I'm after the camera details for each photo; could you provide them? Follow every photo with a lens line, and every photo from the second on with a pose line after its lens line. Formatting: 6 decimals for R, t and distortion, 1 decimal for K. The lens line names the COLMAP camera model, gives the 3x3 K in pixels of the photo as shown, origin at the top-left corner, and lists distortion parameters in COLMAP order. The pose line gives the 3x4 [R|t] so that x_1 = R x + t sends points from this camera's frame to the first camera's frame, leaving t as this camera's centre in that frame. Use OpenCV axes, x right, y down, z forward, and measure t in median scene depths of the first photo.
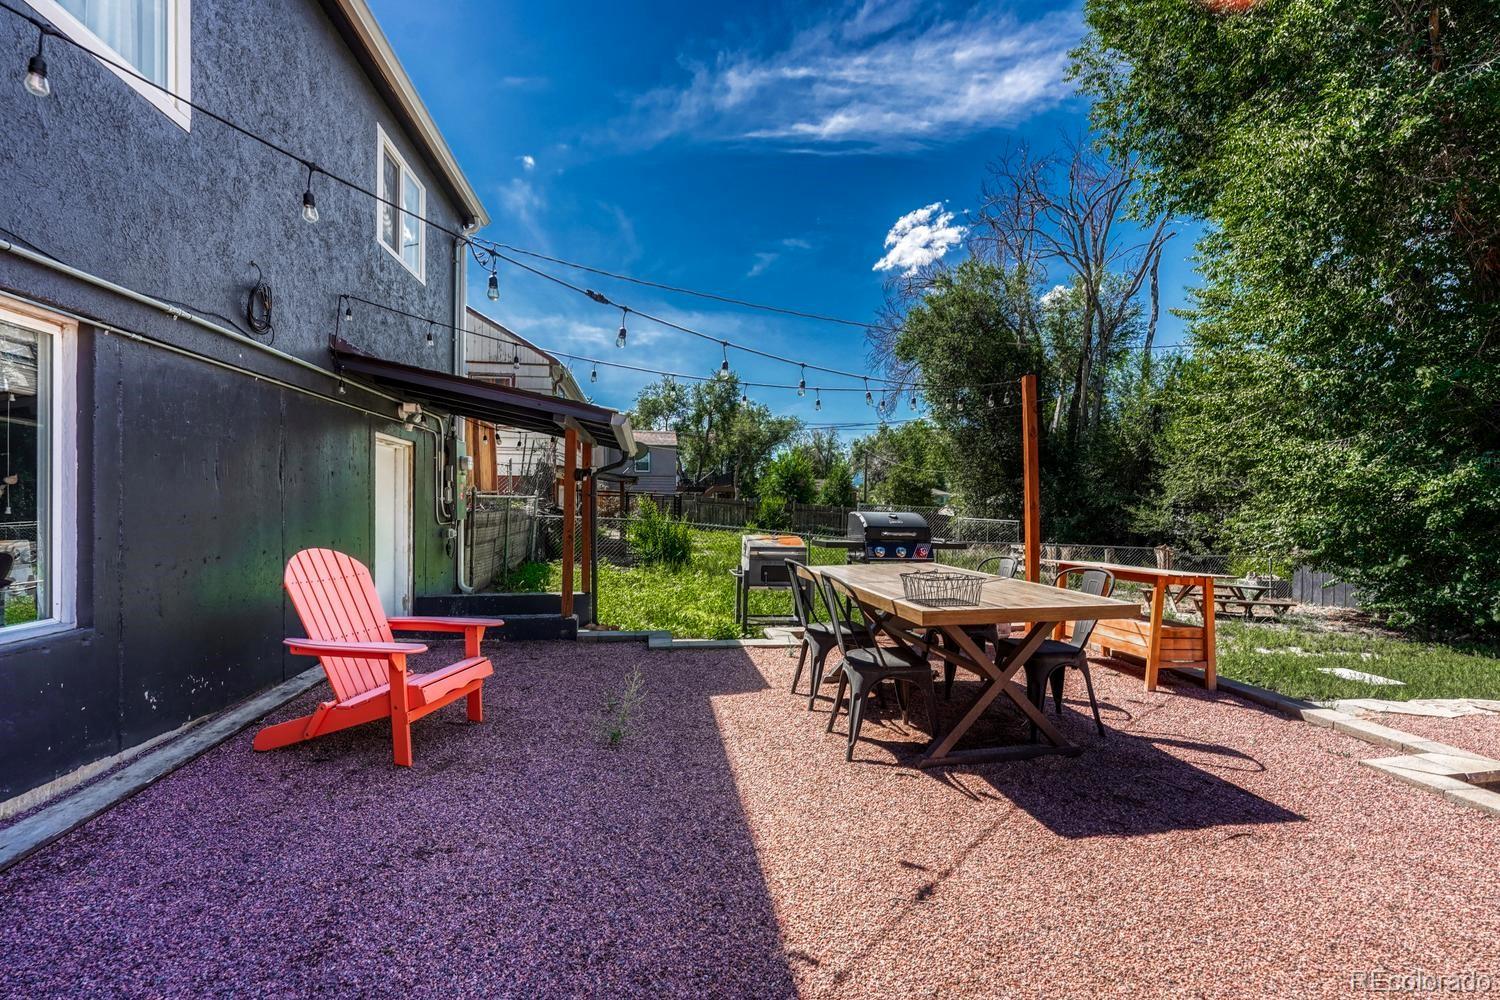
lens RADIAL K [[618.5, 0, 747.3], [0, 618.5, 504.7], [0, 0, 1]] dist [-0.009340, 0.000051]
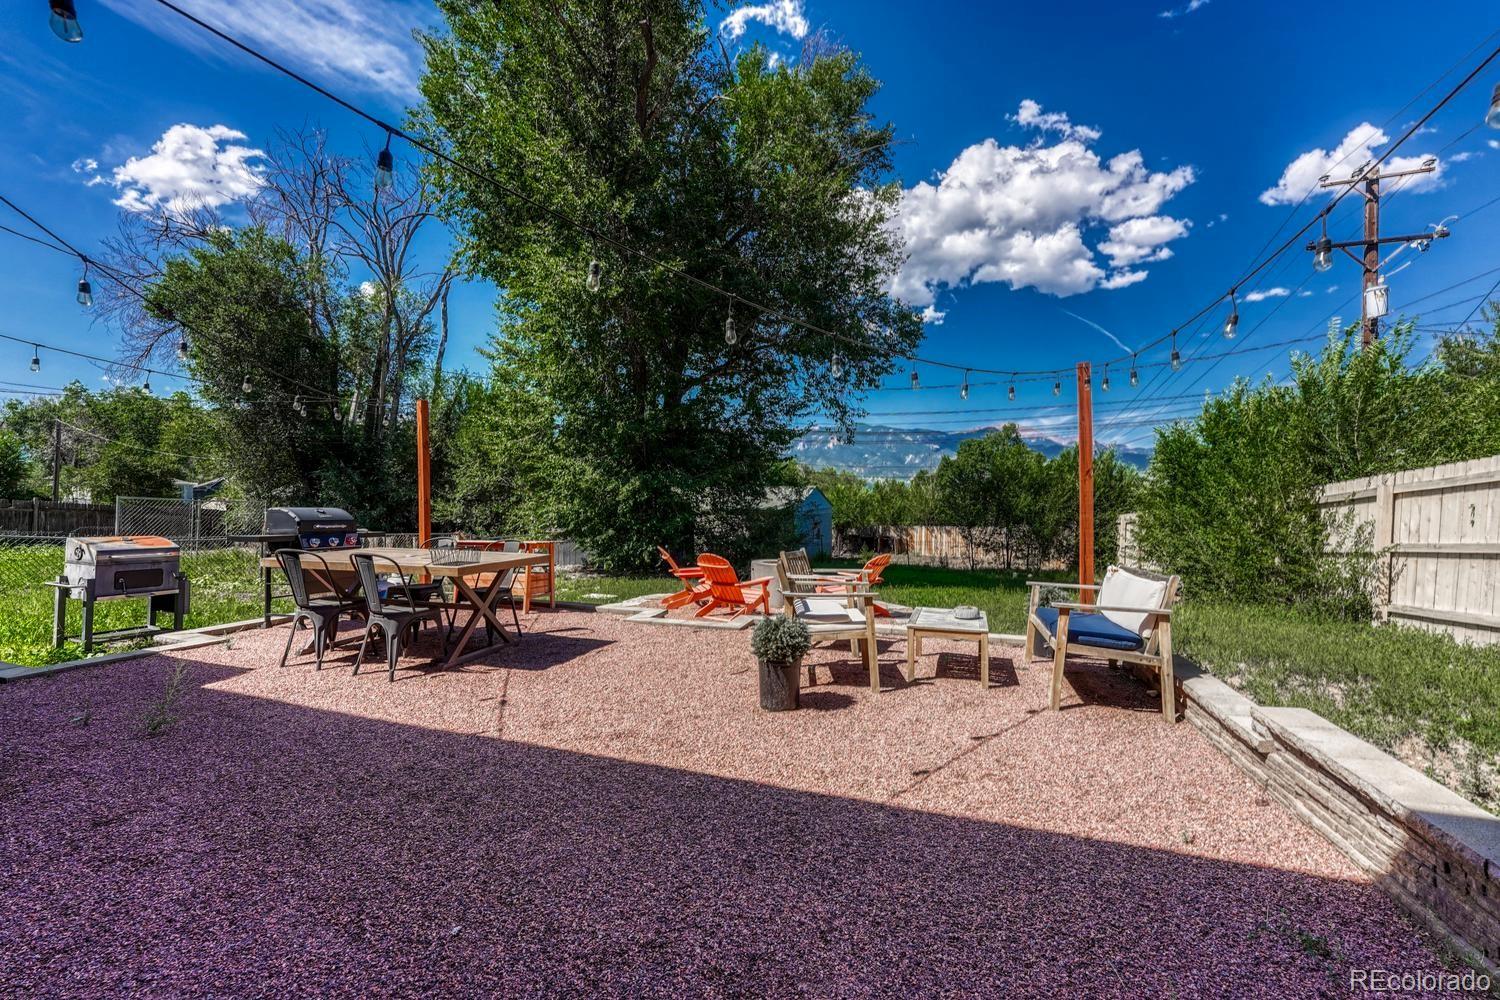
lens RADIAL K [[618.5, 0, 747.3], [0, 618.5, 504.7], [0, 0, 1]] dist [-0.009340, 0.000051]
pose [[0.467078, -0.010049, 0.884159, -0.148274], [-0.001668, 0.999924, 0.012246, -0.003102], [-0.884215, -0.007195, 0.467025, -0.082465]]
